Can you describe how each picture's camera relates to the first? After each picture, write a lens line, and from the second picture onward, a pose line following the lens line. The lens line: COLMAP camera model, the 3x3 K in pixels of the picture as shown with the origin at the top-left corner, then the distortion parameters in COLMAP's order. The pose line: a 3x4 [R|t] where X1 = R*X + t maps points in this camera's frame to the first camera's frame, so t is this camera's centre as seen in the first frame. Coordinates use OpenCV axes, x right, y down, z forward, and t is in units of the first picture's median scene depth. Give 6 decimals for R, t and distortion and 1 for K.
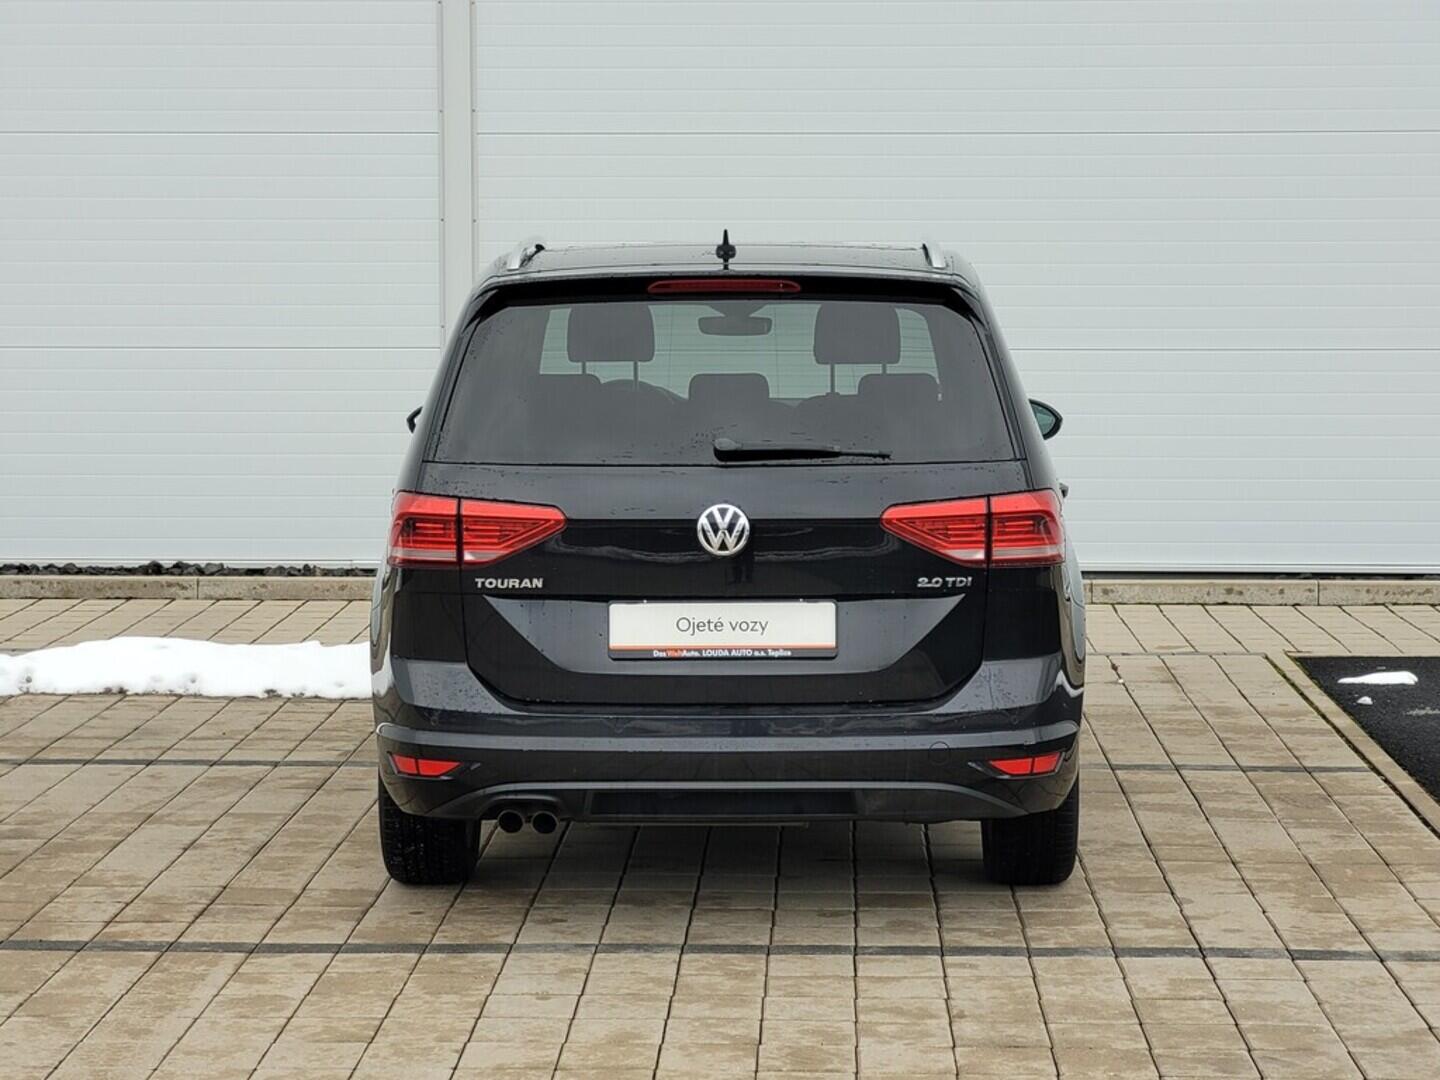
lens RADIAL K [[3287.6, 0, 720.0], [0, 3287.6, 540.0], [0, 0, 1]] dist [-0.062392, -0.136654]
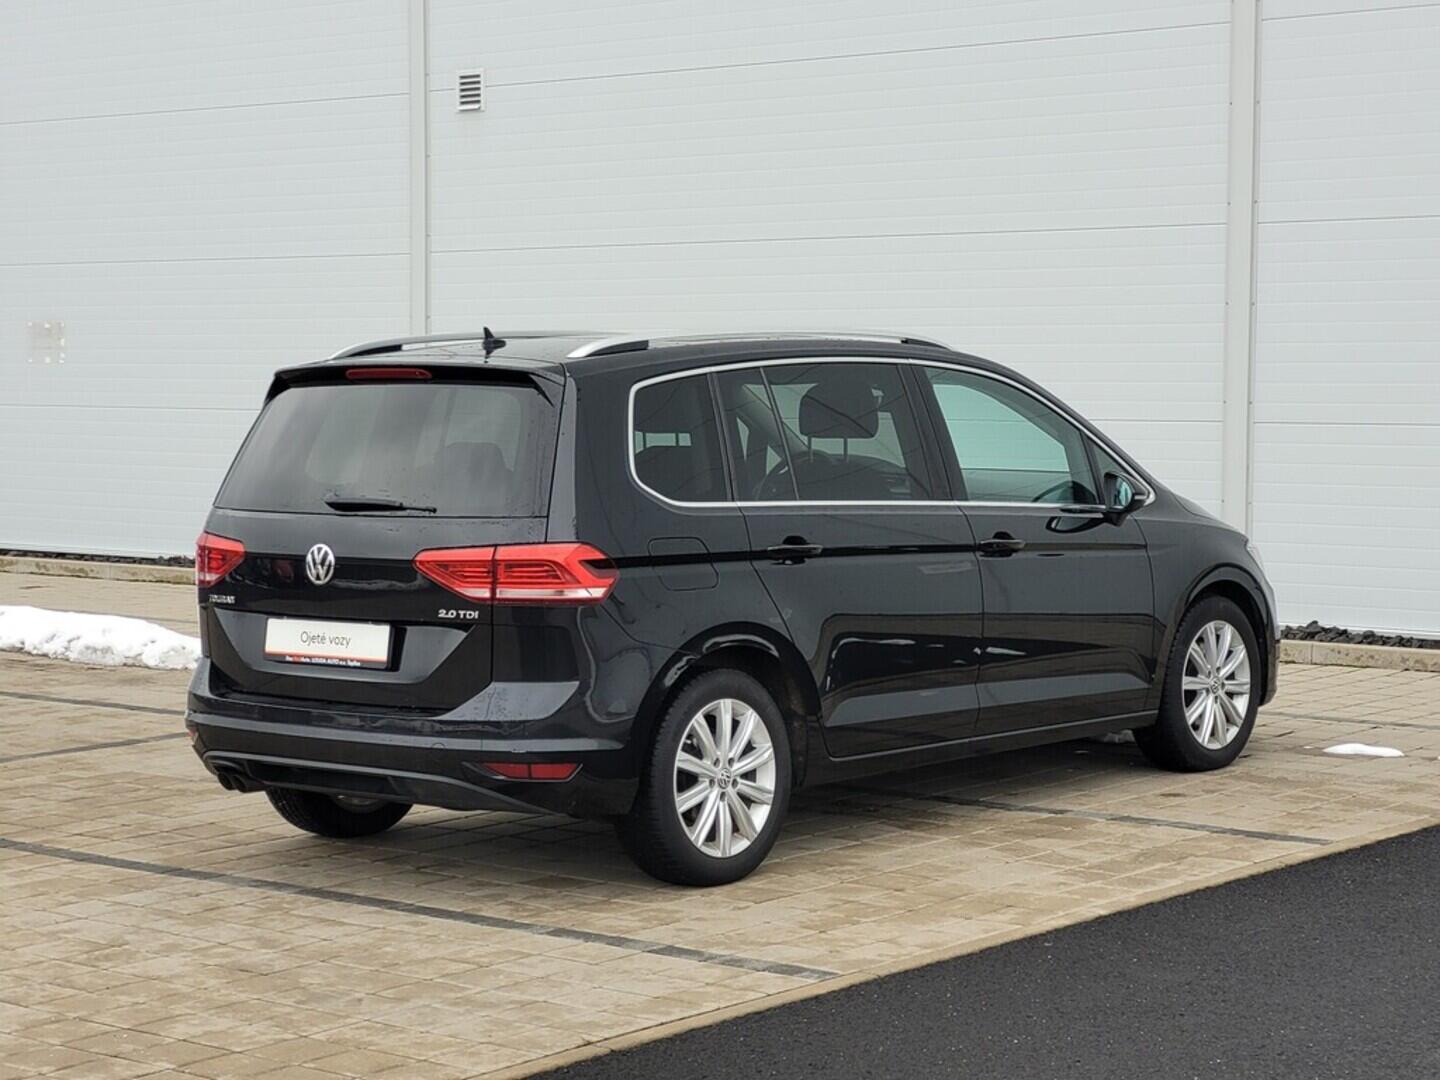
lens RADIAL K [[3287.6, 0, 720.0], [0, 3287.6, 540.0], [0, 0, 1]] dist [-0.062392, -0.136654]
pose [[0.770252, 0.034538, -0.636803, 0.926088], [-0.048941, 0.998789, -0.005027, -0.013533], [0.635858, 0.035038, 0.771010, 0.112977]]
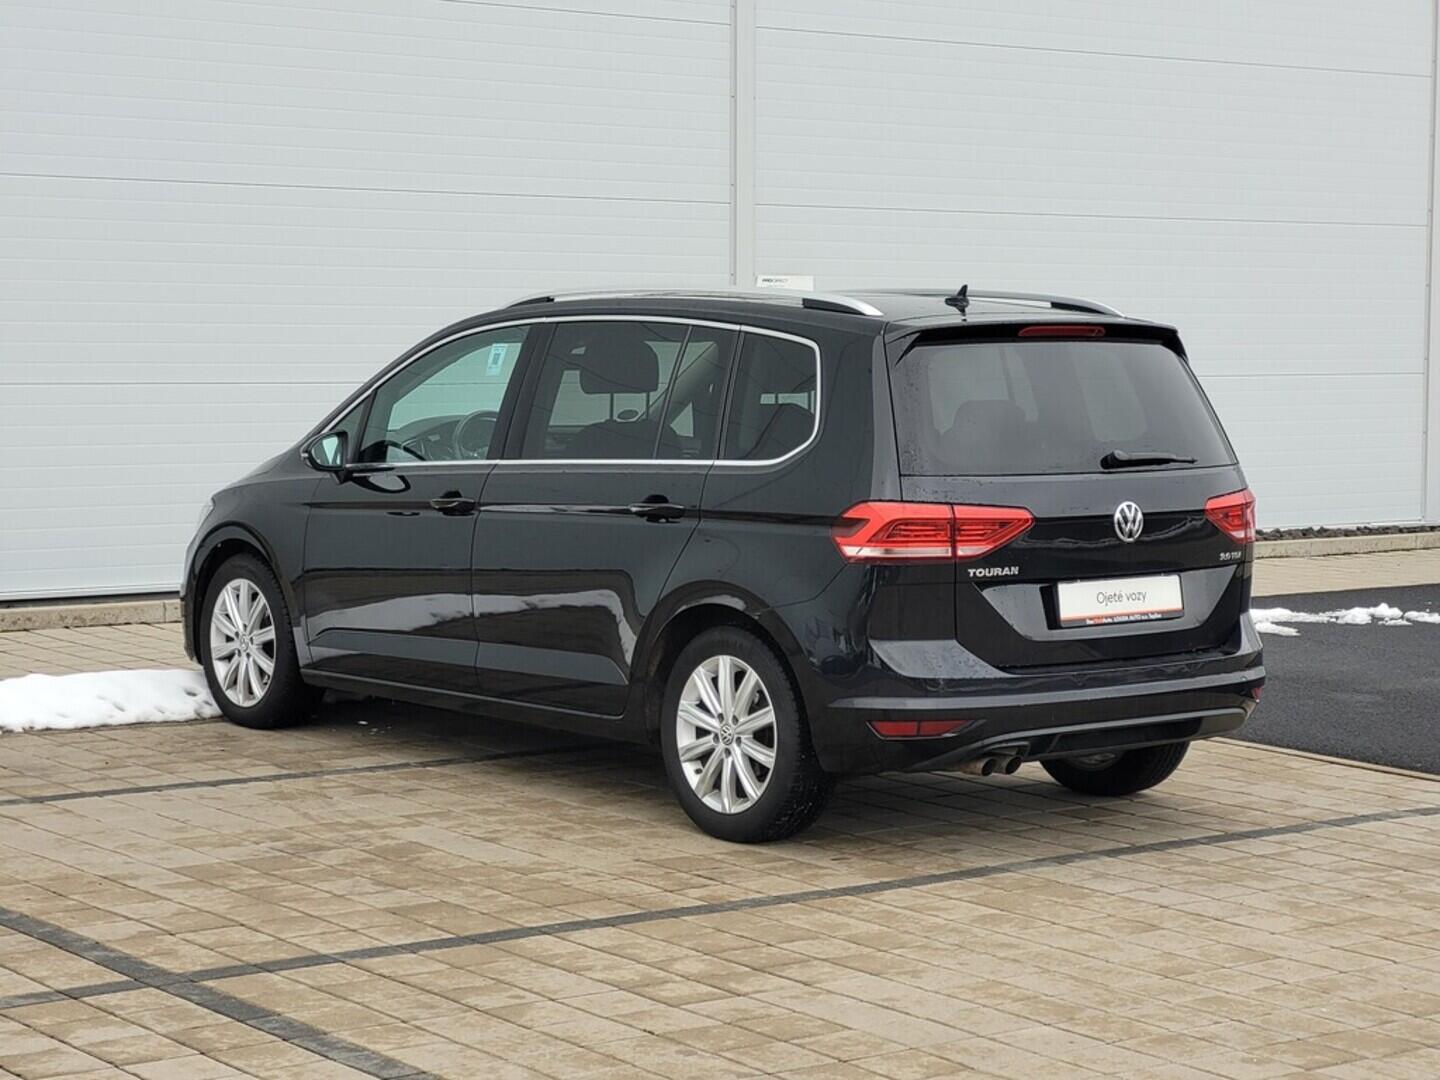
lens RADIAL K [[3133.3, 0, 720.0], [0, 3133.3, 540.0], [0, 0, 1]] dist [0.014474, 0.080007]
pose [[0.766565, -0.038917, 0.640987, -0.894532], [0.047134, 0.998879, 0.004278, -0.008583], [-0.640435, 0.026933, 0.767540, 0.165567]]
